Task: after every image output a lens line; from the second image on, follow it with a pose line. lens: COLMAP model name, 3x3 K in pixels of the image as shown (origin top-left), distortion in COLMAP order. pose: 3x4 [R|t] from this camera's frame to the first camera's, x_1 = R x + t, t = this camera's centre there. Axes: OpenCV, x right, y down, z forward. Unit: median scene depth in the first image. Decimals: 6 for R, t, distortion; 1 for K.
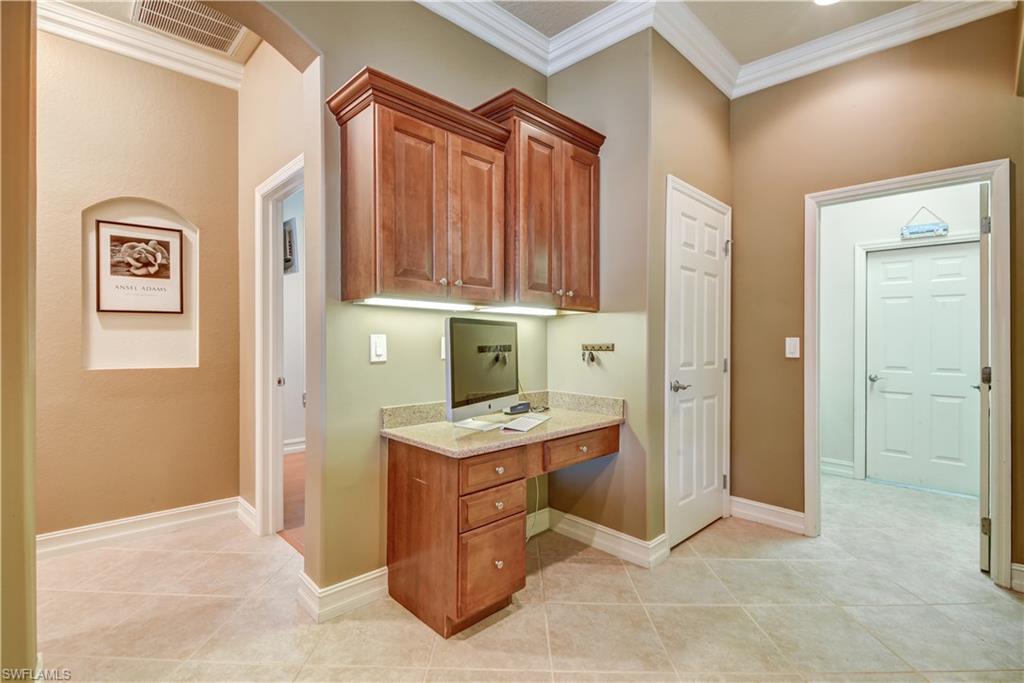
lens RADIAL K [[471.6, 0, 511.6], [0, 471.6, 336.3], [0, 0, 1]] dist [-0.018823, -0.003057]
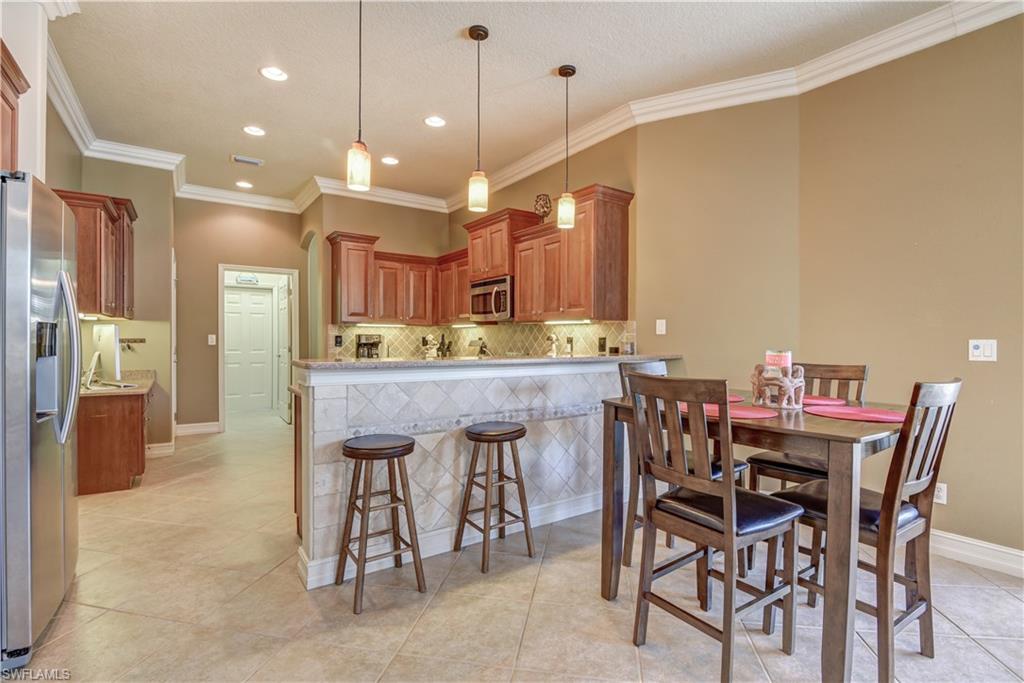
lens RADIAL K [[471.6, 0, 520.3], [0, 471.6, 339.0], [0, 0, 1]] dist [-0.018823, -0.003057]
pose [[0.144451, -0.007738, 0.989482, -1.171635], [-0.010389, 0.999902, 0.009336, -0.011458], [-0.989457, -0.011628, 0.144356, -0.566799]]
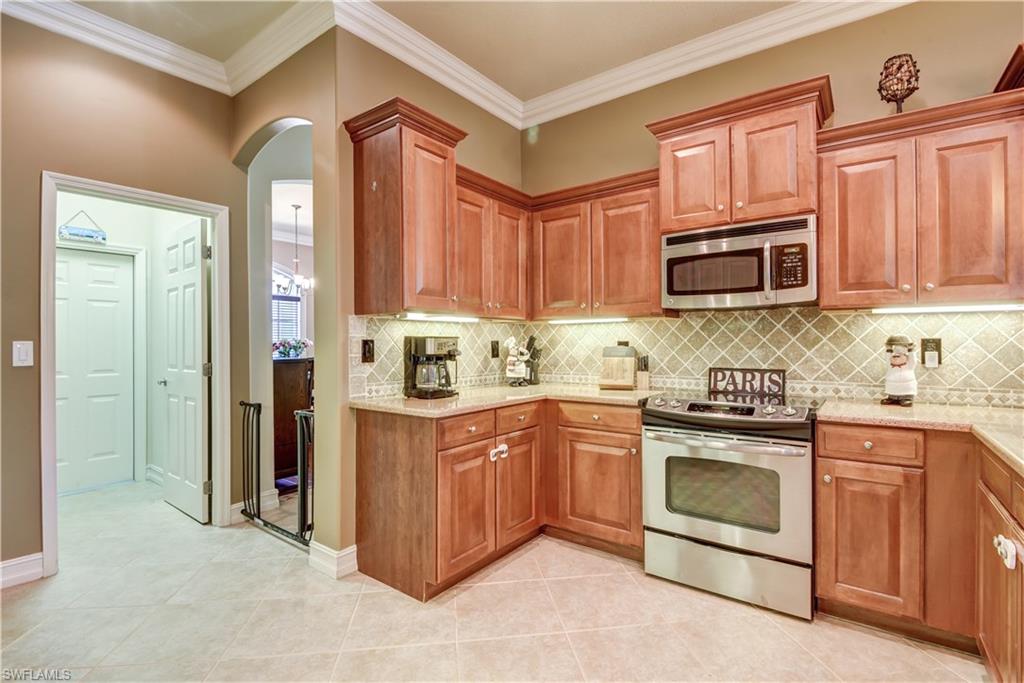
lens RADIAL K [[471.6, 0, 503.7], [0, 471.6, 342.3], [0, 0, 1]] dist [-0.018823, -0.003057]
pose [[-0.151823, -0.005939, 0.988390, -0.310746], [-0.001231, 0.999982, 0.005820, -0.000892], [-0.988407, -0.000333, -0.151828, 0.314726]]
